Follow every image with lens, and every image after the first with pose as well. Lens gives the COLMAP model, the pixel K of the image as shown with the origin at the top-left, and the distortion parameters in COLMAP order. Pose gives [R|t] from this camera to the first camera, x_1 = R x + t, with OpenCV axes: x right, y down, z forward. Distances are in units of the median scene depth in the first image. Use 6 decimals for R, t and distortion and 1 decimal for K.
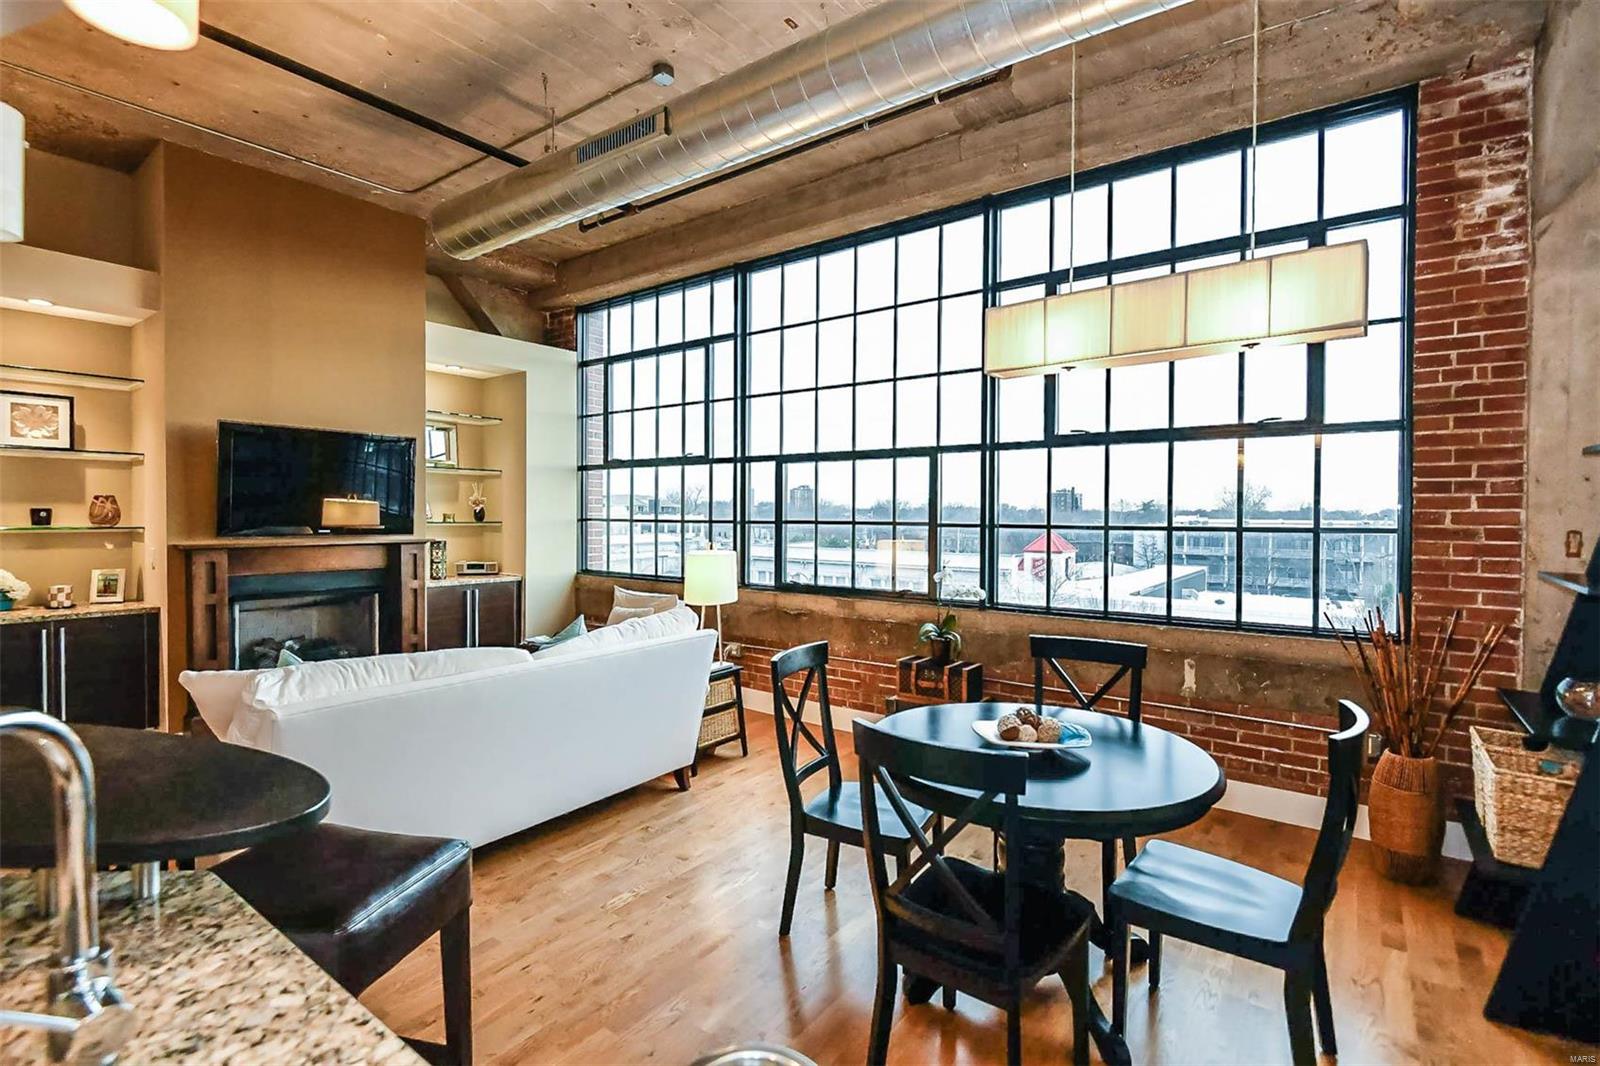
lens RADIAL K [[730.0, 0, 800.8], [0, 730.0, 529.3], [0, 0, 1]] dist [-0.000038, -0.000560]
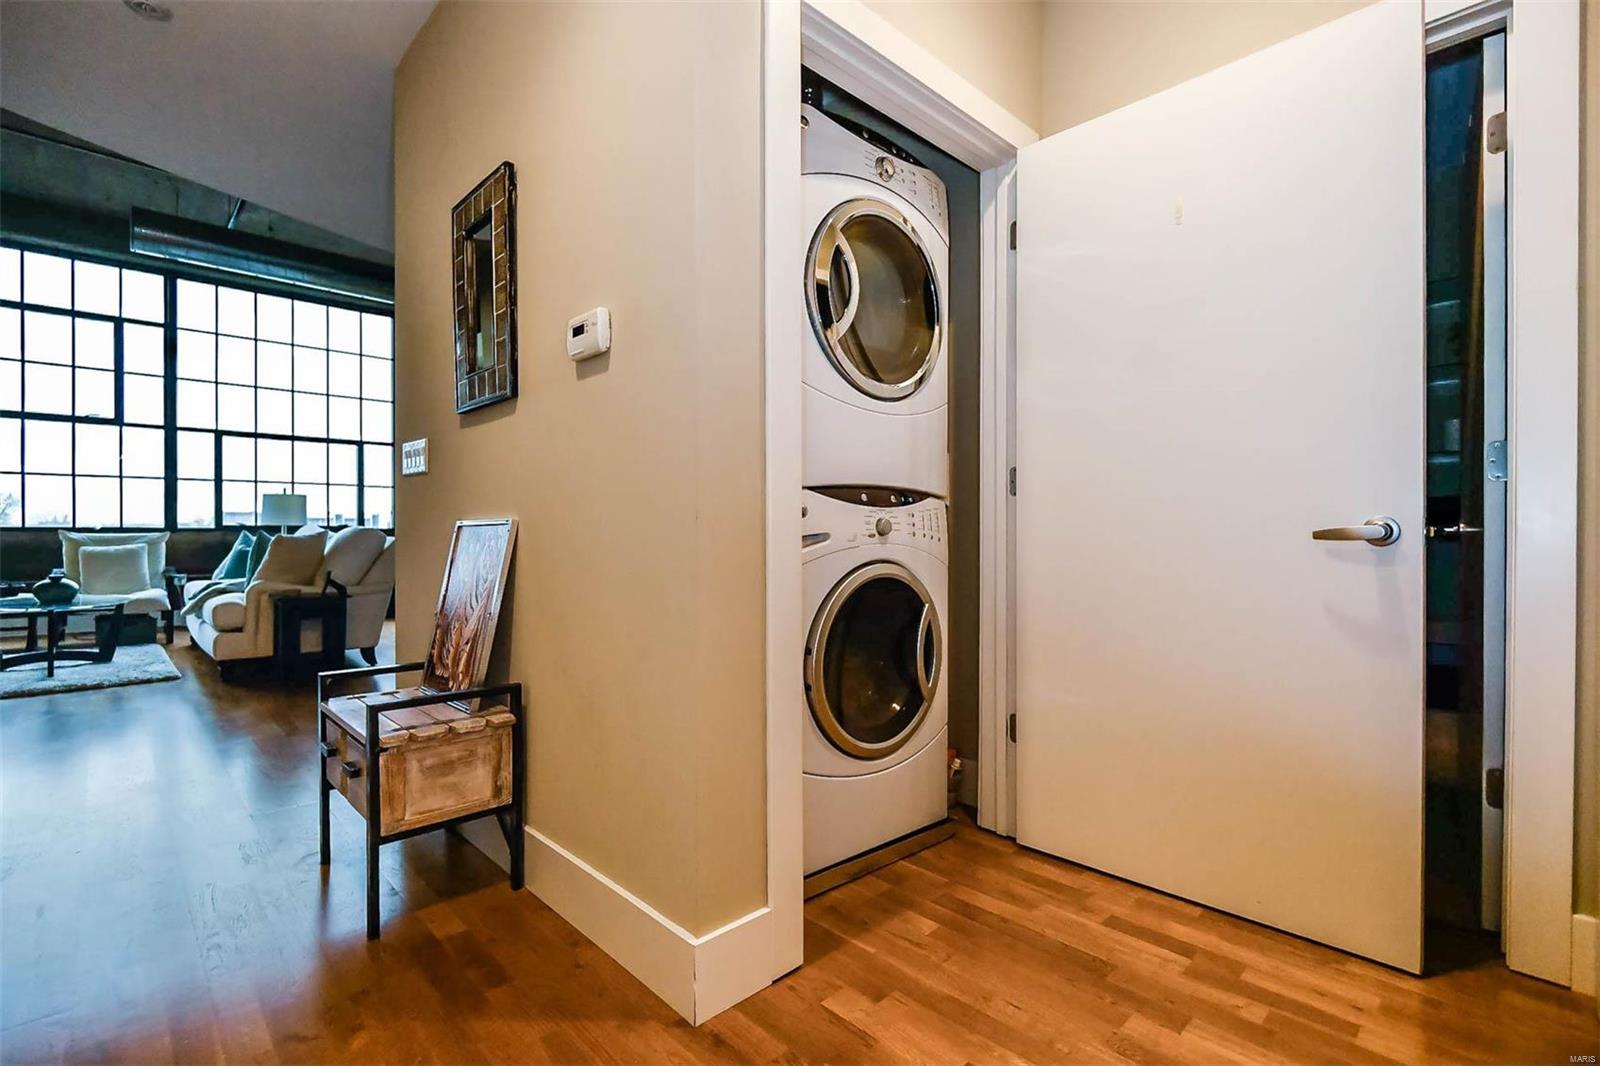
lens RADIAL K [[745.6, 0, 800.0], [0, 745.6, 533.0], [0, 0, 1]] dist [-0.003779, -0.001346]
pose [[0.186083, -0.009677, 0.982486, -1.109844], [0.015165, 0.999861, 0.006976, 0.089514], [-0.982417, 0.013601, 0.186204, -0.277956]]
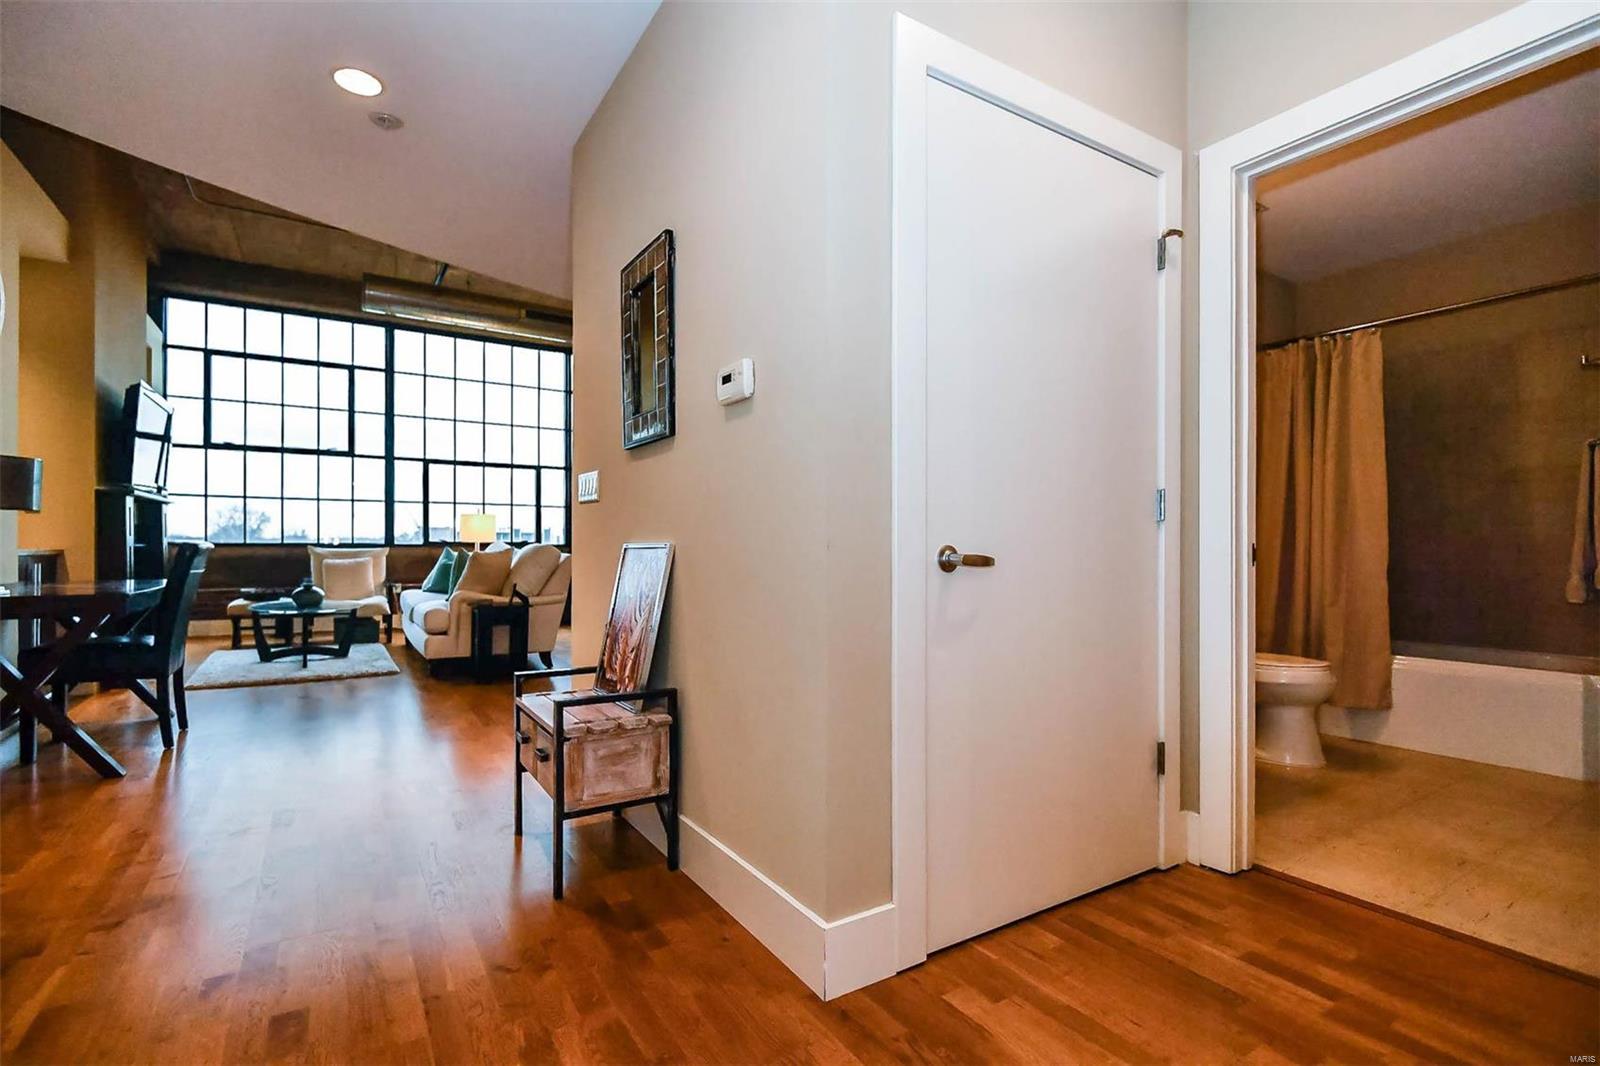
lens RADIAL K [[747.6, 0, 792.7], [0, 747.6, 545.9], [0, 0, 1]] dist [-0.001825, -0.000443]
pose [[0.378594, -0.006275, 0.925542, -1.134548], [0.012531, 0.999920, 0.001654, 0.085141], [-0.925478, 0.010972, 0.378642, -0.291028]]
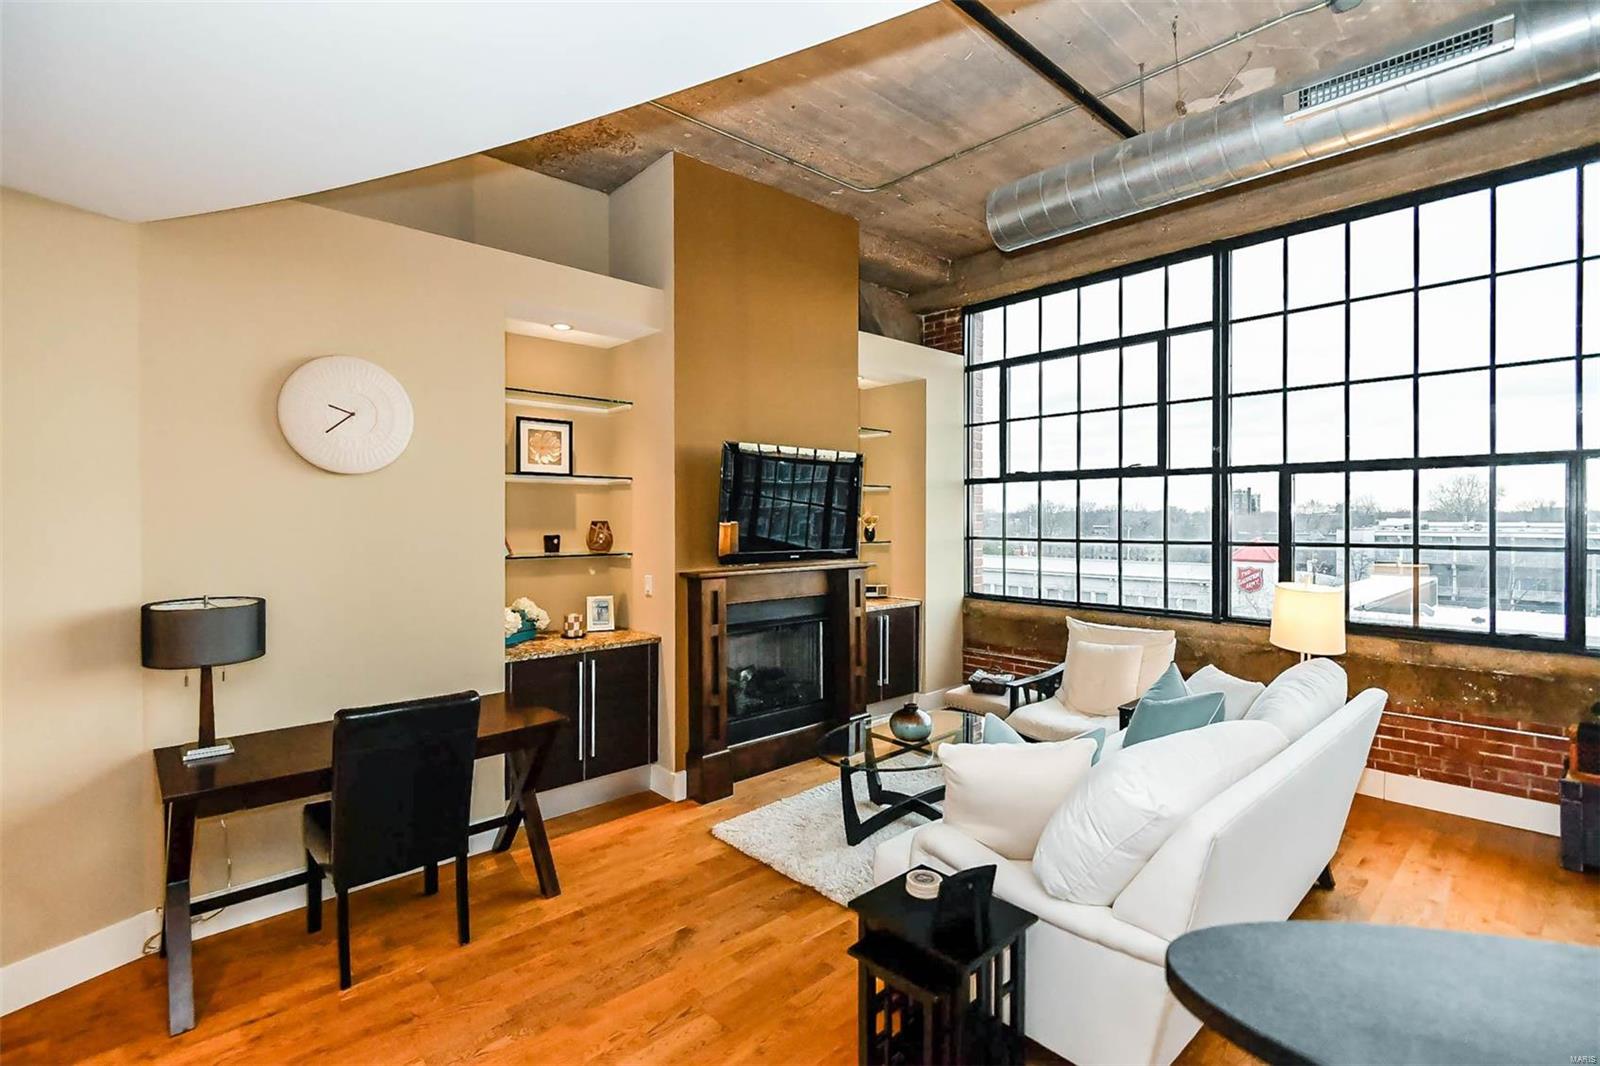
lens RADIAL K [[730.0, 0, 800.8], [0, 730.0, 529.3], [0, 0, 1]] dist [-0.000038, -0.000560]
pose [[0.981384, -0.004186, -0.192008, -0.393436], [0.002685, 0.999964, -0.008076, -0.020995], [0.192035, 0.007410, 0.981360, 0.070432]]
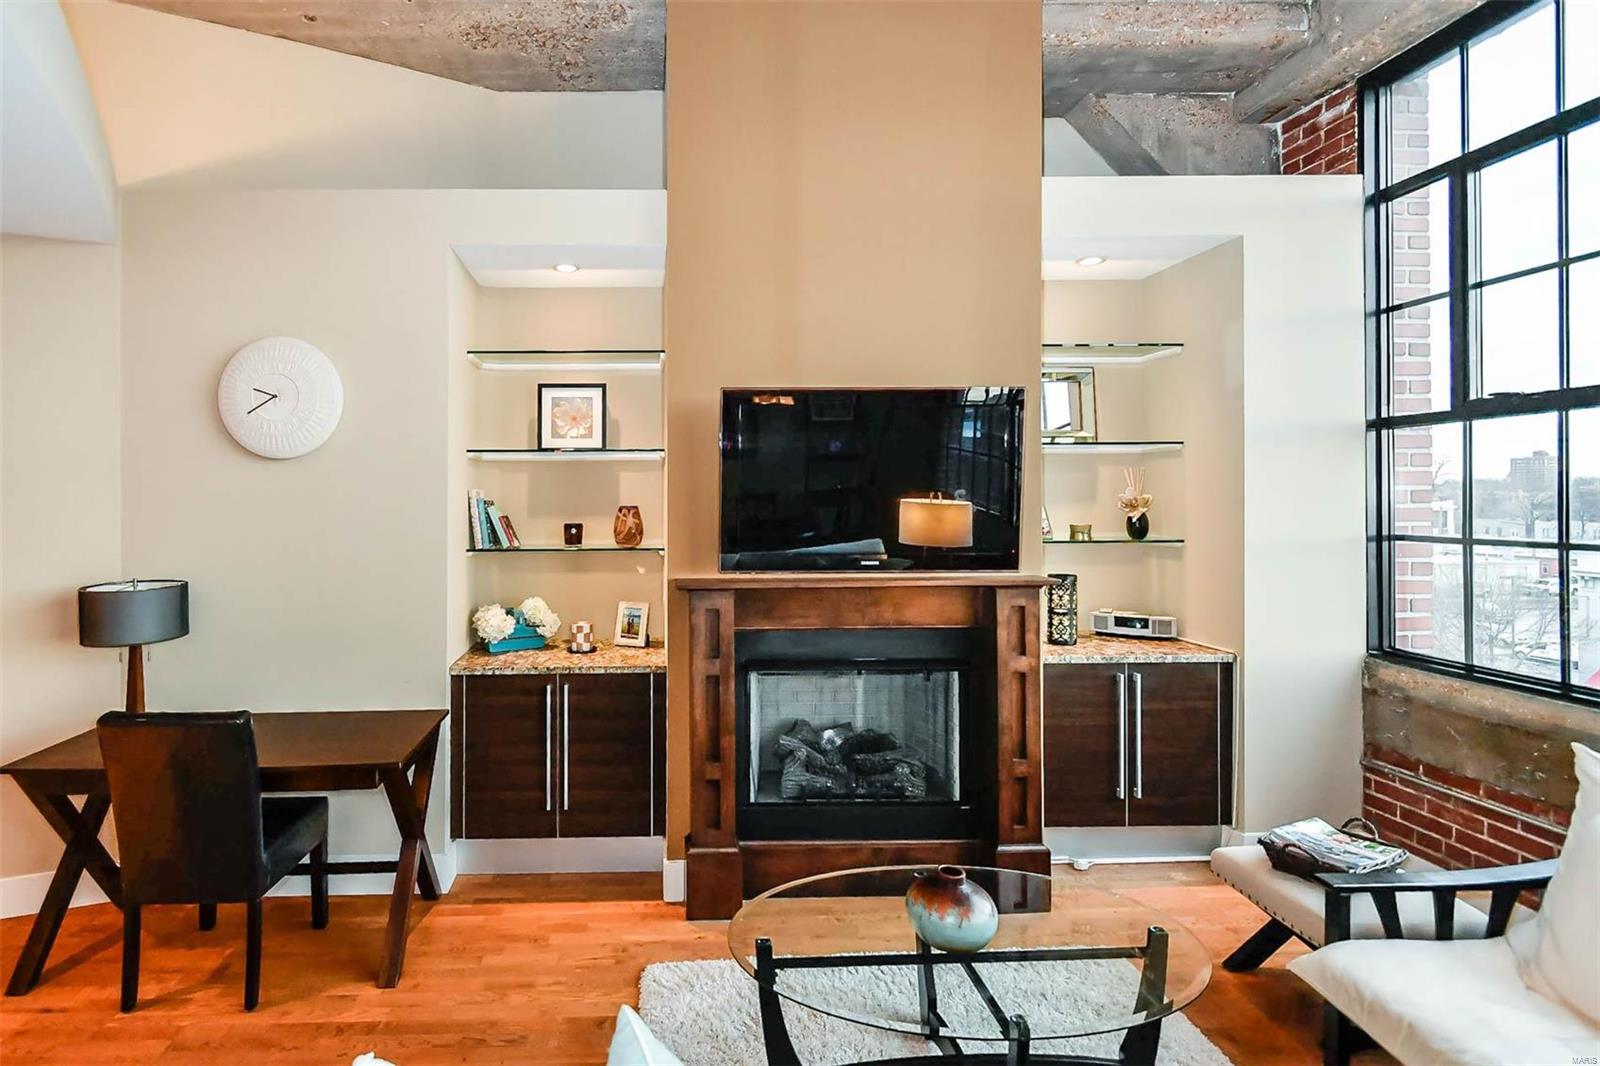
lens RADIAL K [[789.5, 0, 660.2], [0, 789.5, 501.6], [0, 0, 1]] dist [0.004060, -0.002007]
pose [[0.607141, -0.012489, -0.794496, -0.214357], [-0.006922, 0.999755, -0.021005, -0.026743], [0.794564, 0.018253, 0.606906, 0.410097]]
